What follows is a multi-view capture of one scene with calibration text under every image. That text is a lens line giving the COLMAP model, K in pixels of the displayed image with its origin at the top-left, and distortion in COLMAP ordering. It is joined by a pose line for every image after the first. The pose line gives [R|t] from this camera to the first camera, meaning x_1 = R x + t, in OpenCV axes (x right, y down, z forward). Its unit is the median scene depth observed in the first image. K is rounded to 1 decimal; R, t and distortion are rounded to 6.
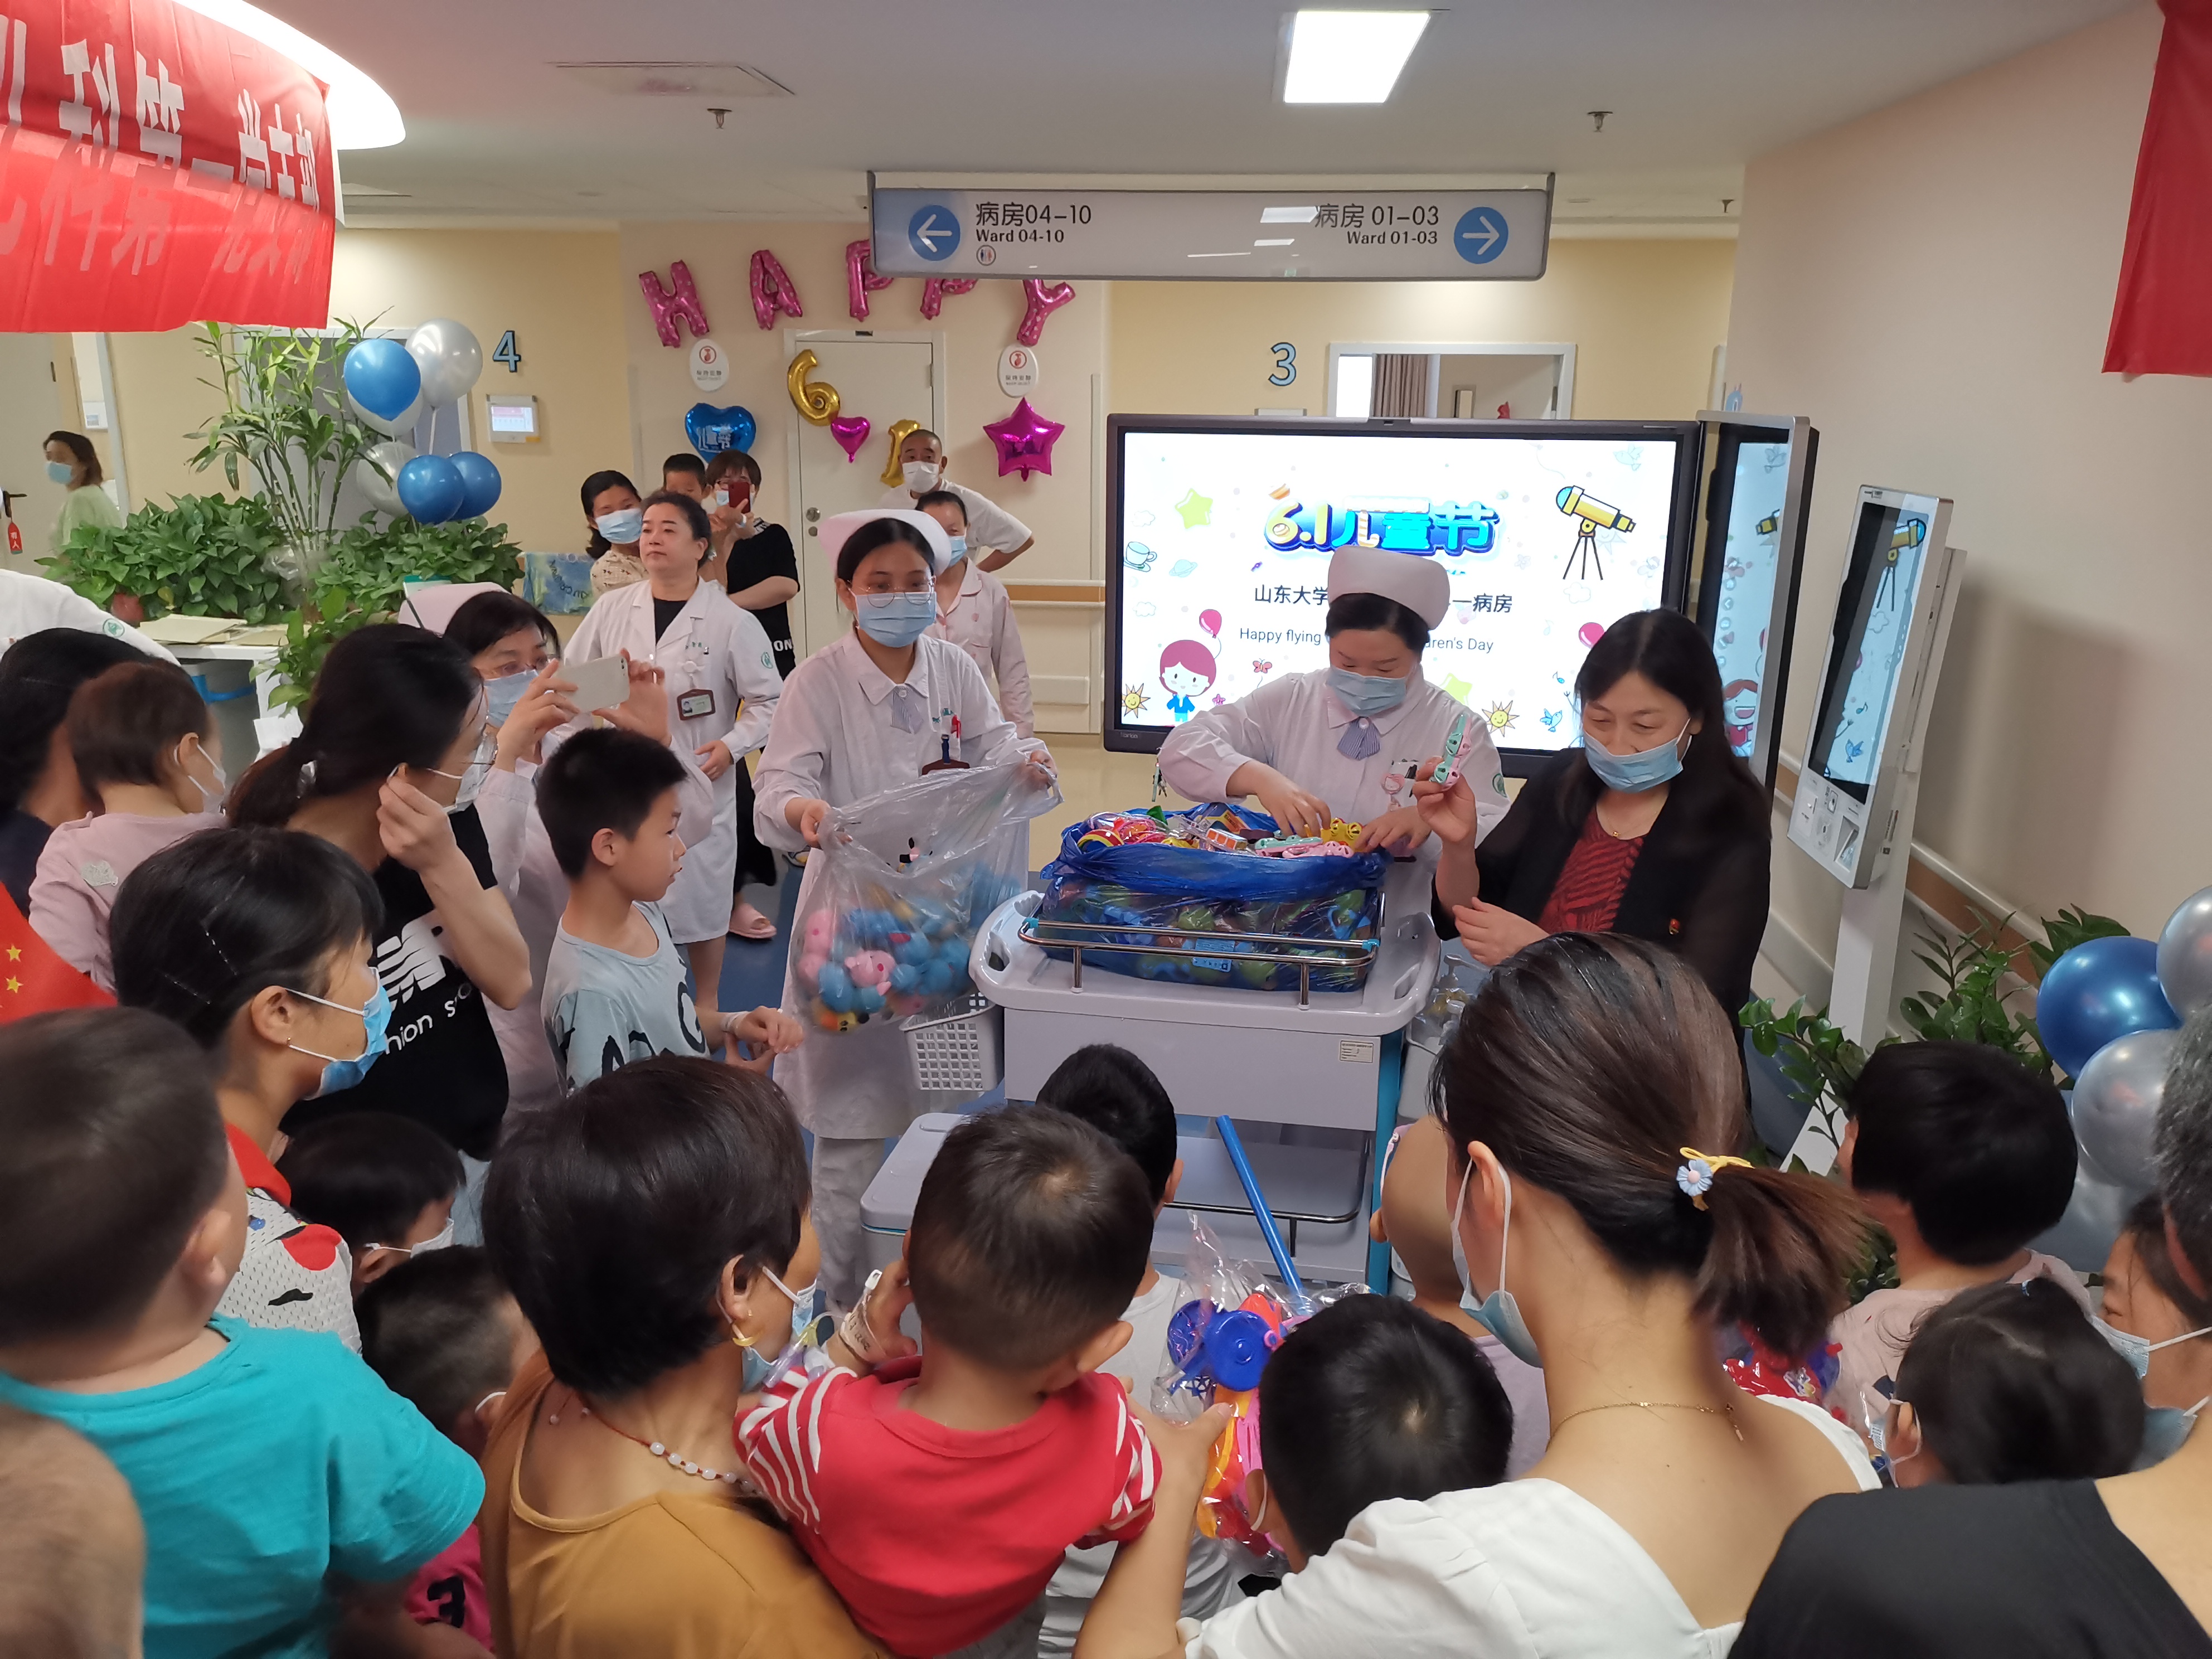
lens RADIAL K [[1746.7, 0, 1106.0], [0, 1746.7, 829.5], [0, 0, 1]] dist [0.069423, -0.070012]
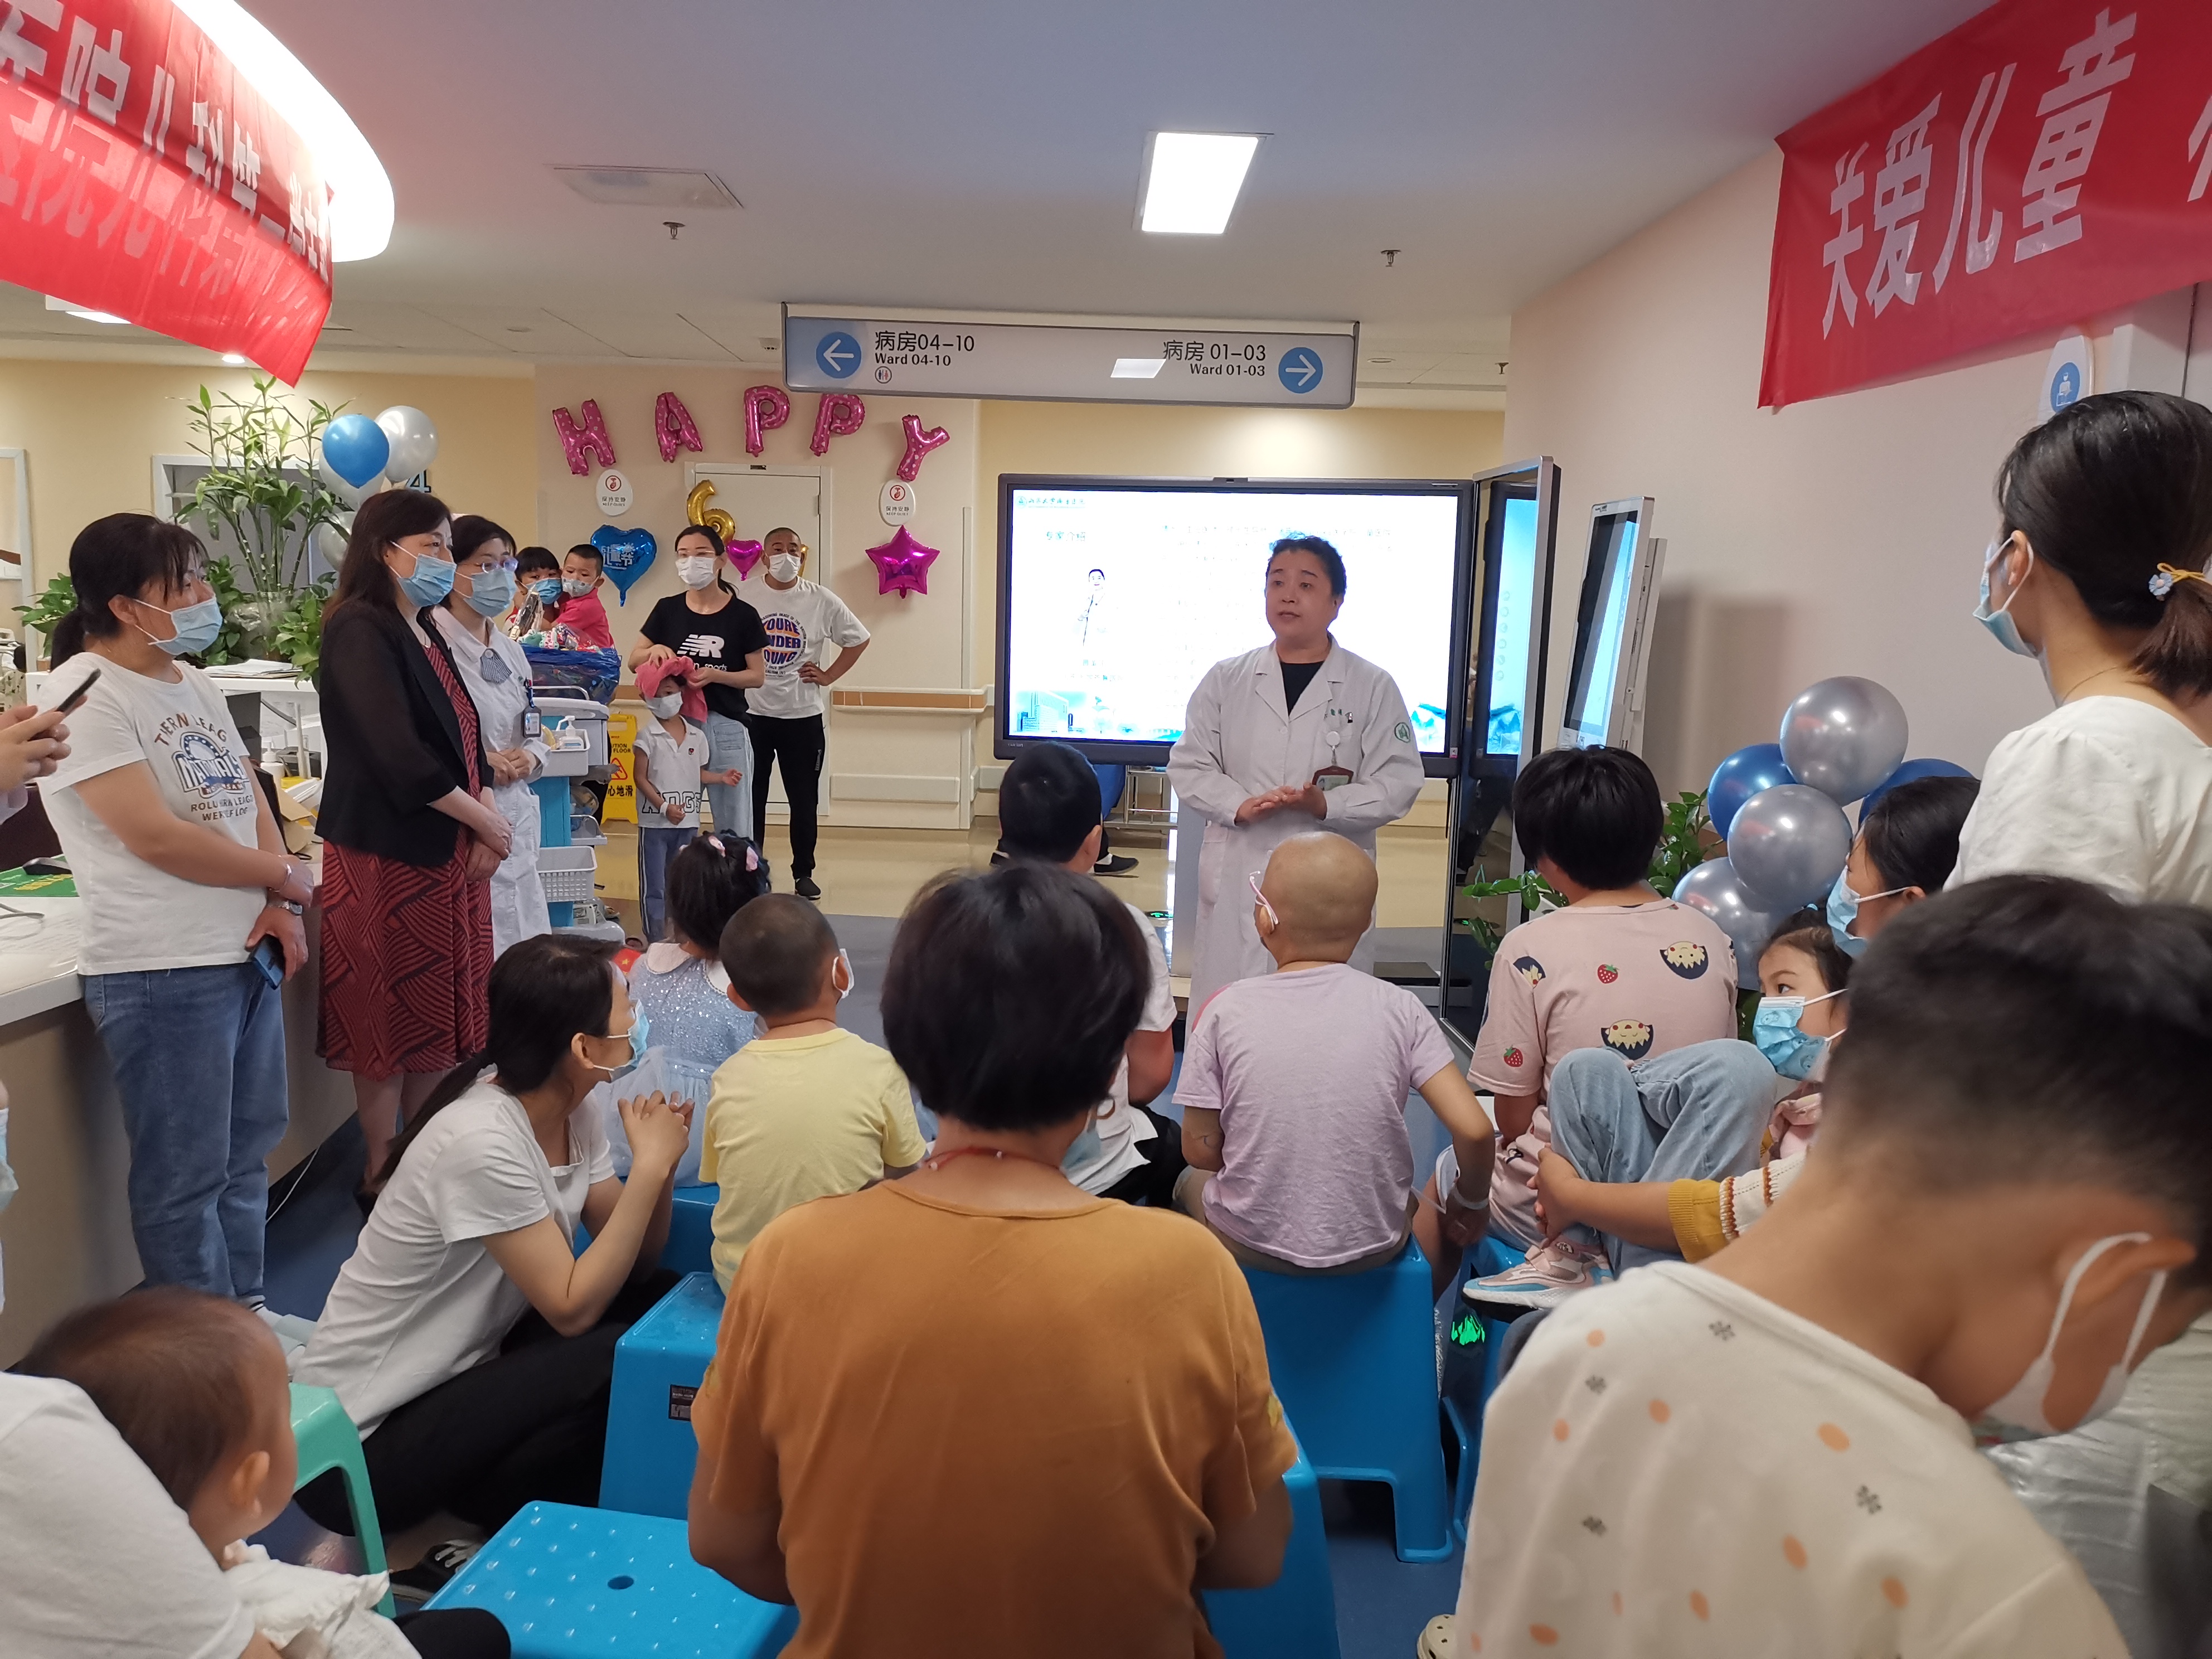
lens RADIAL K [[1746.7, 0, 1106.0], [0, 1746.7, 829.5], [0, 0, 1]] dist [0.069423, -0.070012]
pose [[0.995734, 0.005344, 0.092120, -0.027028], [0.006358, 0.991974, -0.126279, 0.121184], [-0.092055, 0.126326, 0.987708, -0.125809]]
